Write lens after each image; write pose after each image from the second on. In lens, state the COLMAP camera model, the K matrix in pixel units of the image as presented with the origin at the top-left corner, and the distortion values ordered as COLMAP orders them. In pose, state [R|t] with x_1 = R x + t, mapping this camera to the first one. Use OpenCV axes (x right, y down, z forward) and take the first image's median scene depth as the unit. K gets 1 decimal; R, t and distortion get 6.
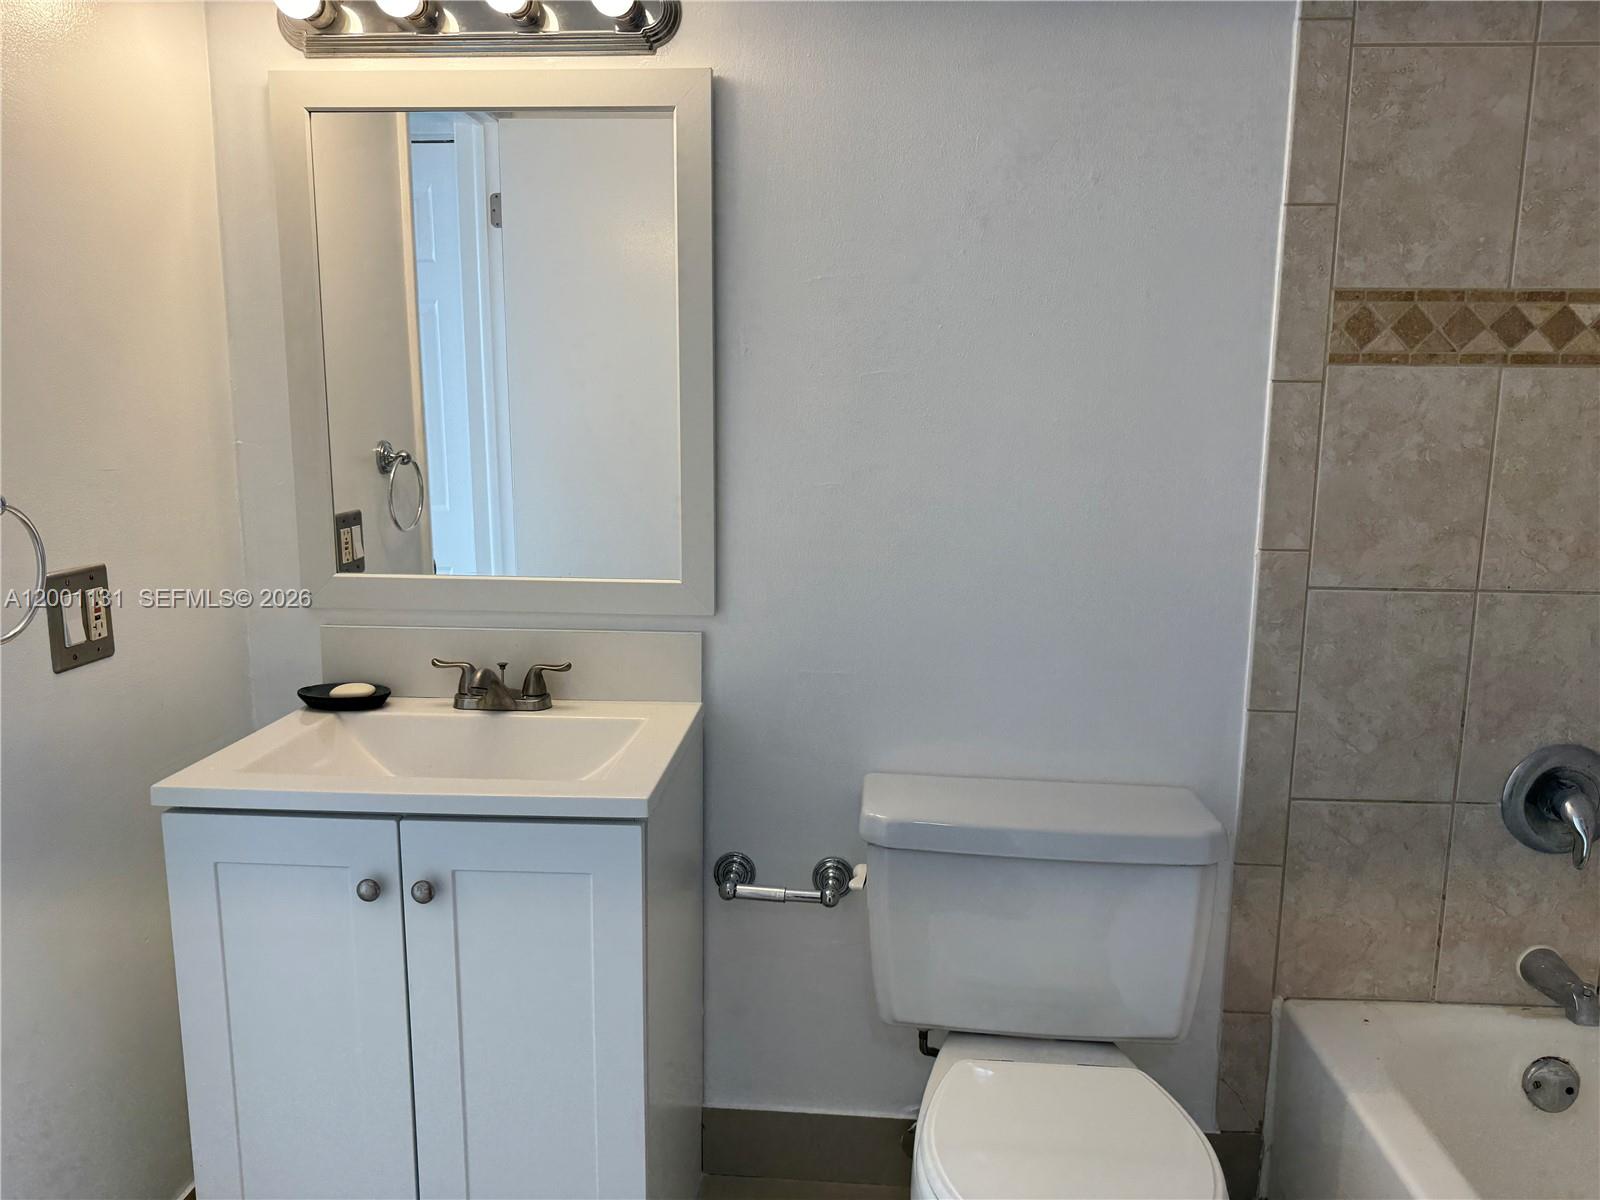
lens RADIAL K [[1130.2, 0, 797.5], [0, 1130.2, 593.7], [0, 0, 1]] dist [0.039263, -0.042132]
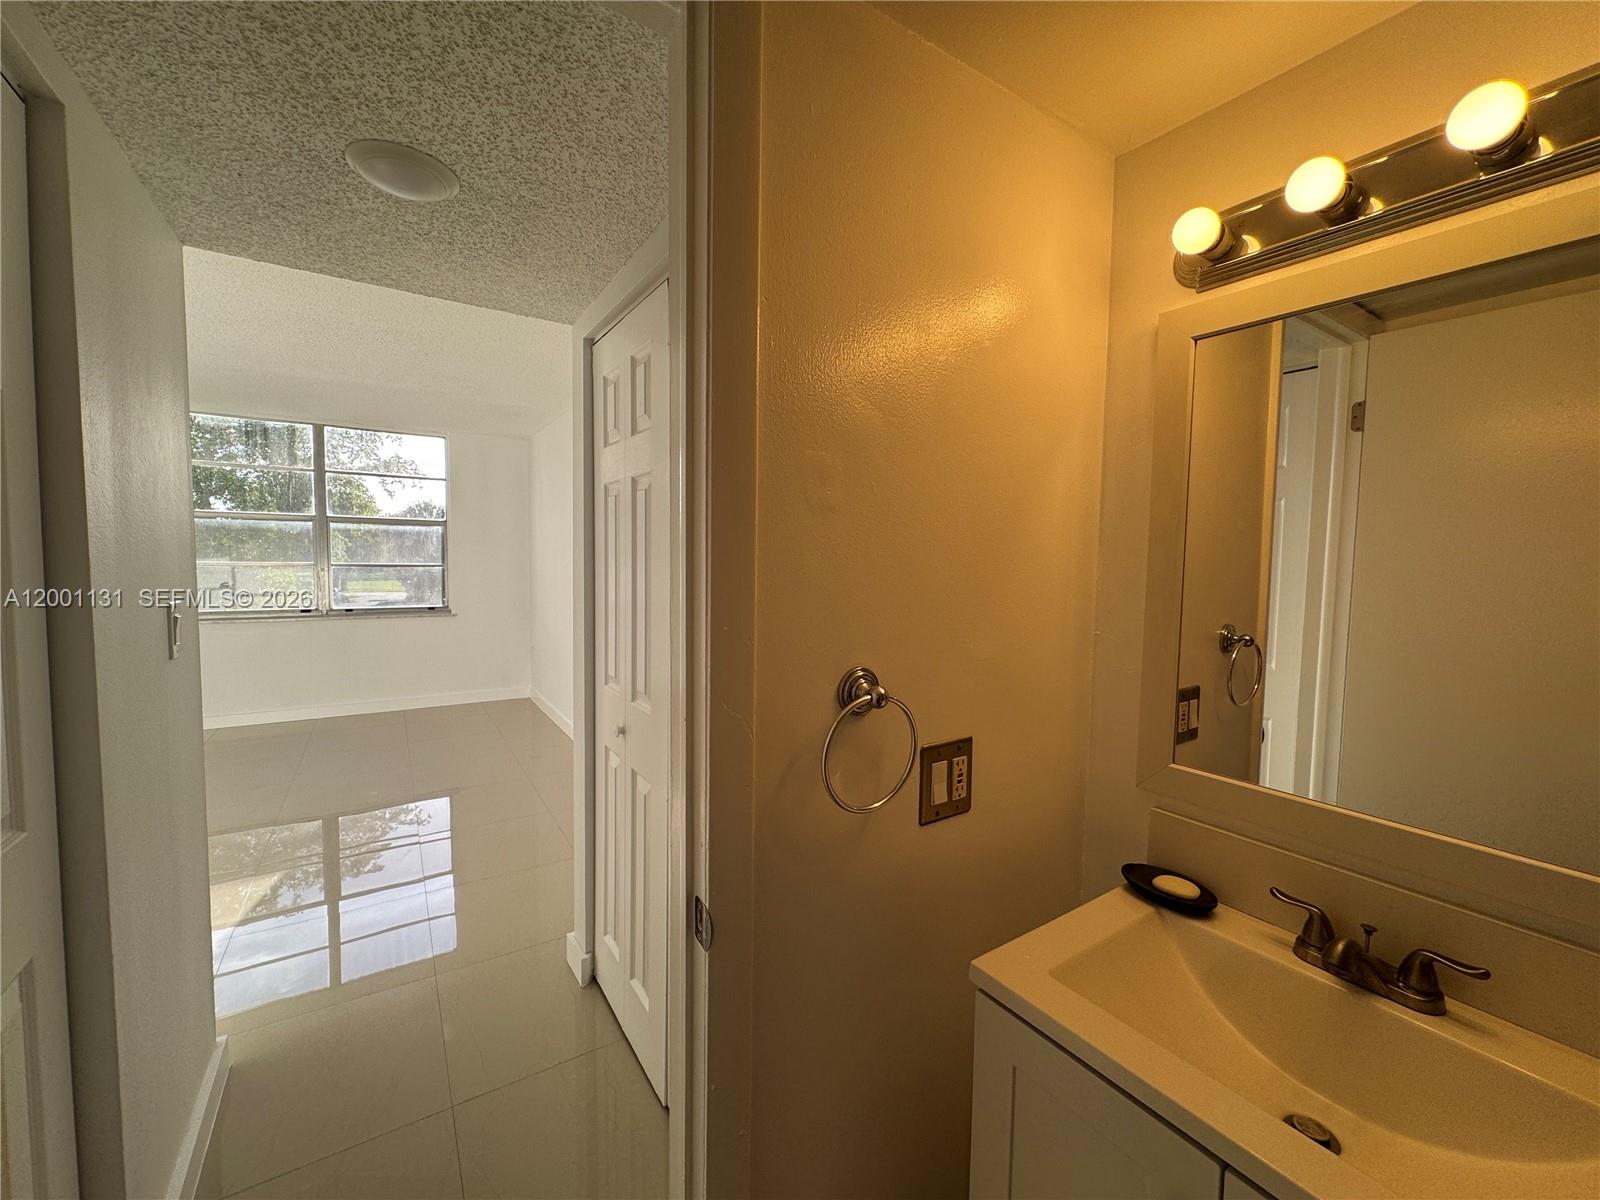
lens RADIAL K [[642.9, 0, 803.1], [0, 642.9, 593.6], [0, 0, 1]] dist [-0.009015, 0.001125]
pose [[0.611314, 0.049482, -0.789840, -0.165968], [-0.139218, 0.989203, -0.045779, -0.106699], [0.779047, 0.137946, 0.611602, 0.376777]]
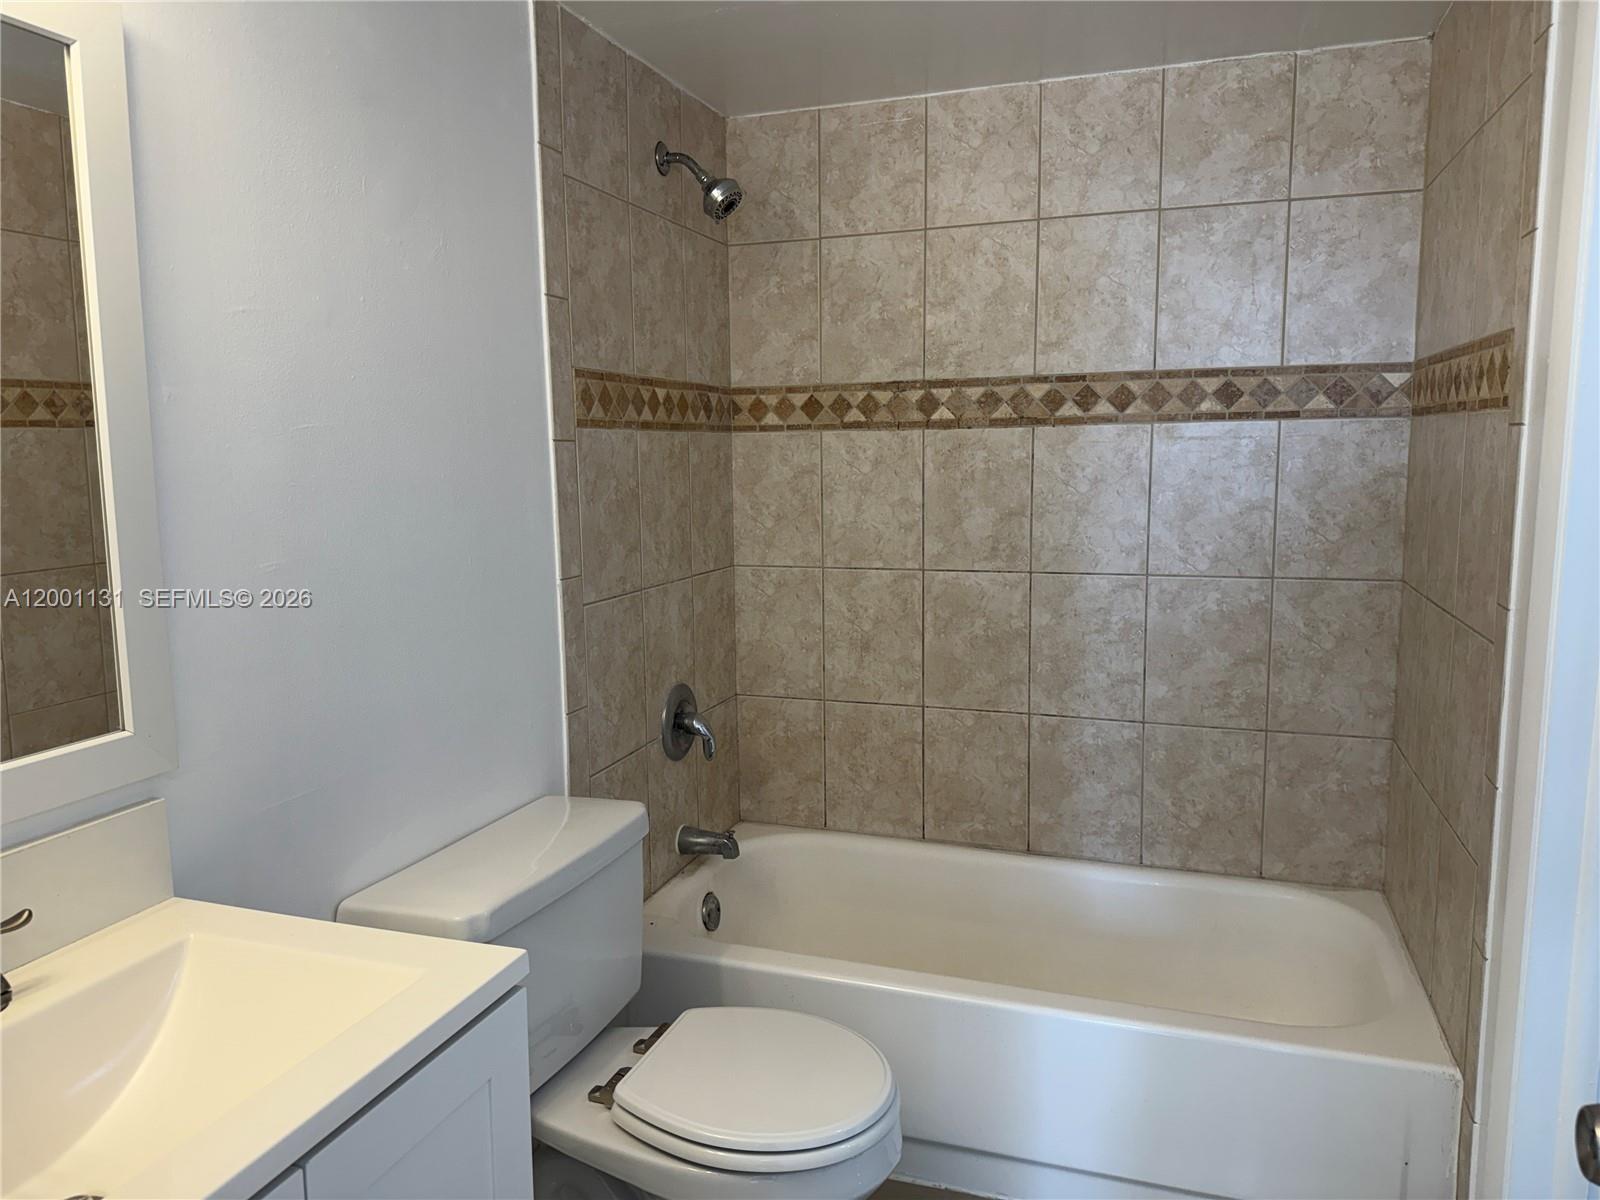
lens RADIAL K [[1130.2, 0, 801.1], [0, 1130.2, 605.7], [0, 0, 1]] dist [0.039263, -0.042132]
pose [[0.264071, -0.144898, 0.953557, -0.687877], [0.143434, 0.983557, 0.109735, -0.109850], [-0.953779, 0.107794, 0.280512, 0.437341]]
